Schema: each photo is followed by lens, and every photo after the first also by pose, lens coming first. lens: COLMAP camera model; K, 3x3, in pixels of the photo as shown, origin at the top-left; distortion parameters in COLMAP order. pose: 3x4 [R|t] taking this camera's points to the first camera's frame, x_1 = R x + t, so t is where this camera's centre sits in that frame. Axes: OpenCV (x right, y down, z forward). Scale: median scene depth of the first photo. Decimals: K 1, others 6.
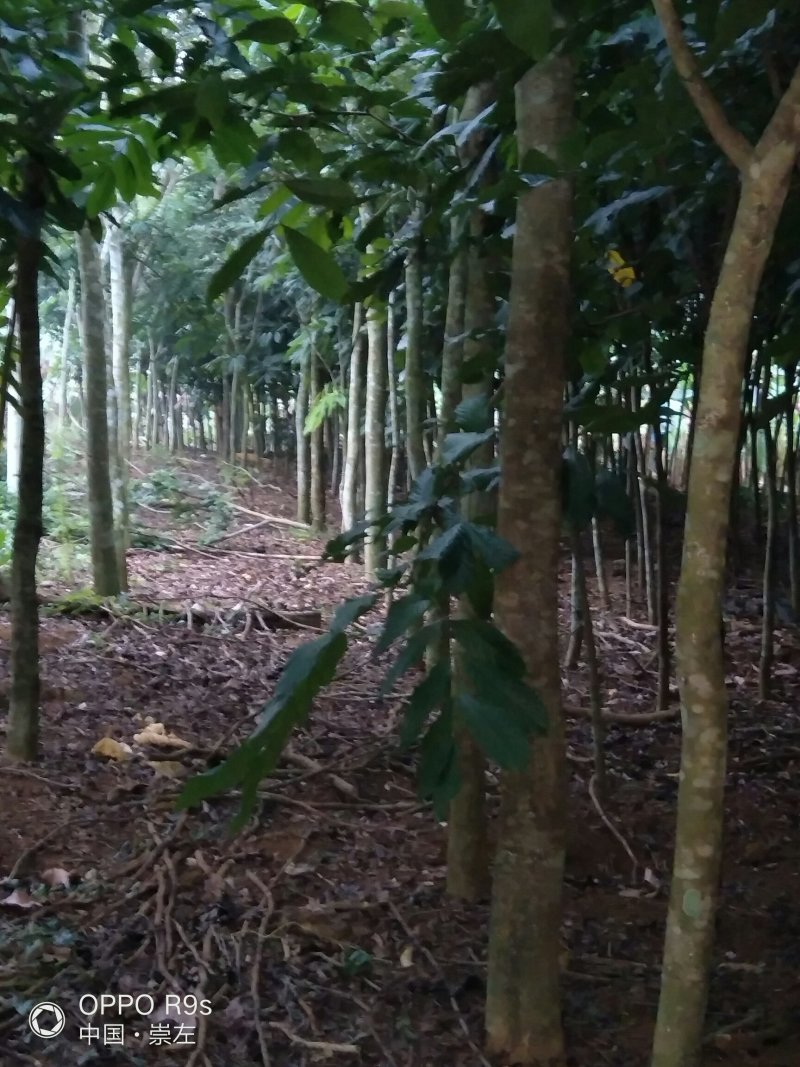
lens RADIAL K [[1830.1, 0, 400.0], [0, 1830.1, 533.5], [0, 0, 1]] dist [0.266586, -1.300969]
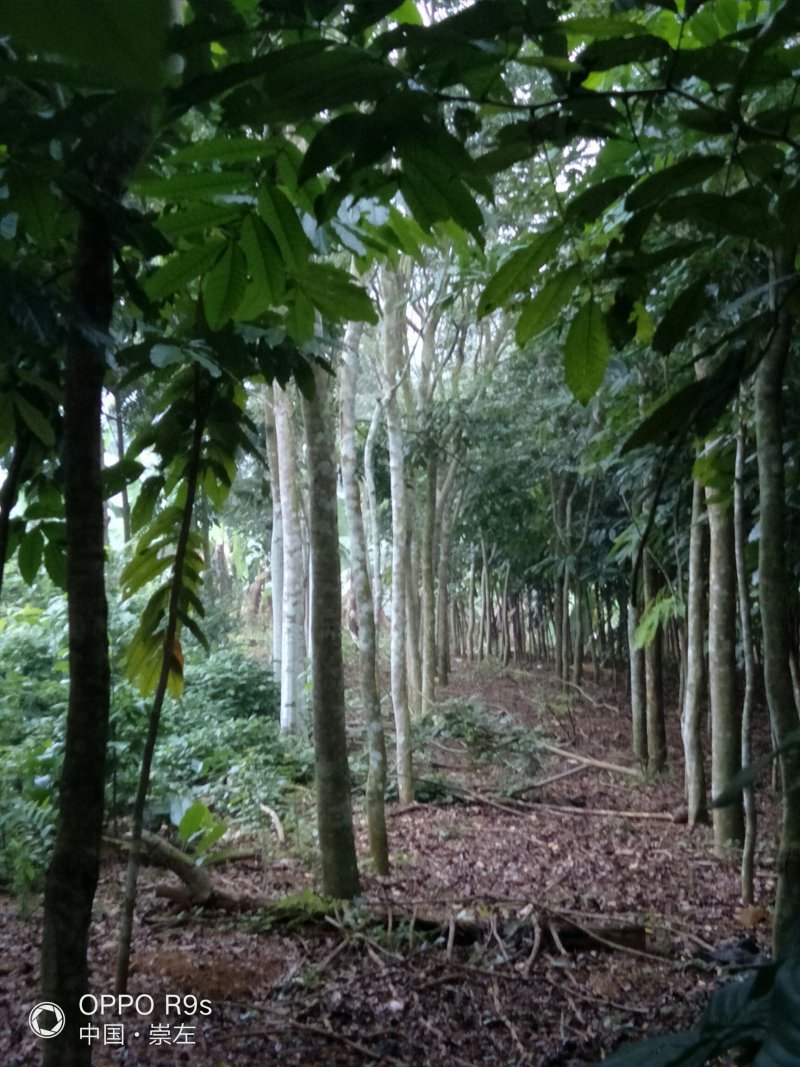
lens RADIAL K [[1832.6, 0, 400.0], [0, 1832.6, 533.5], [0, 0, 1]] dist [0.271511, -1.312288]
pose [[0.981265, -0.027994, -0.190616, 0.002622], [0.006973, 0.993899, -0.110070, -0.022018], [0.192534, 0.106679, 0.975474, 0.242431]]
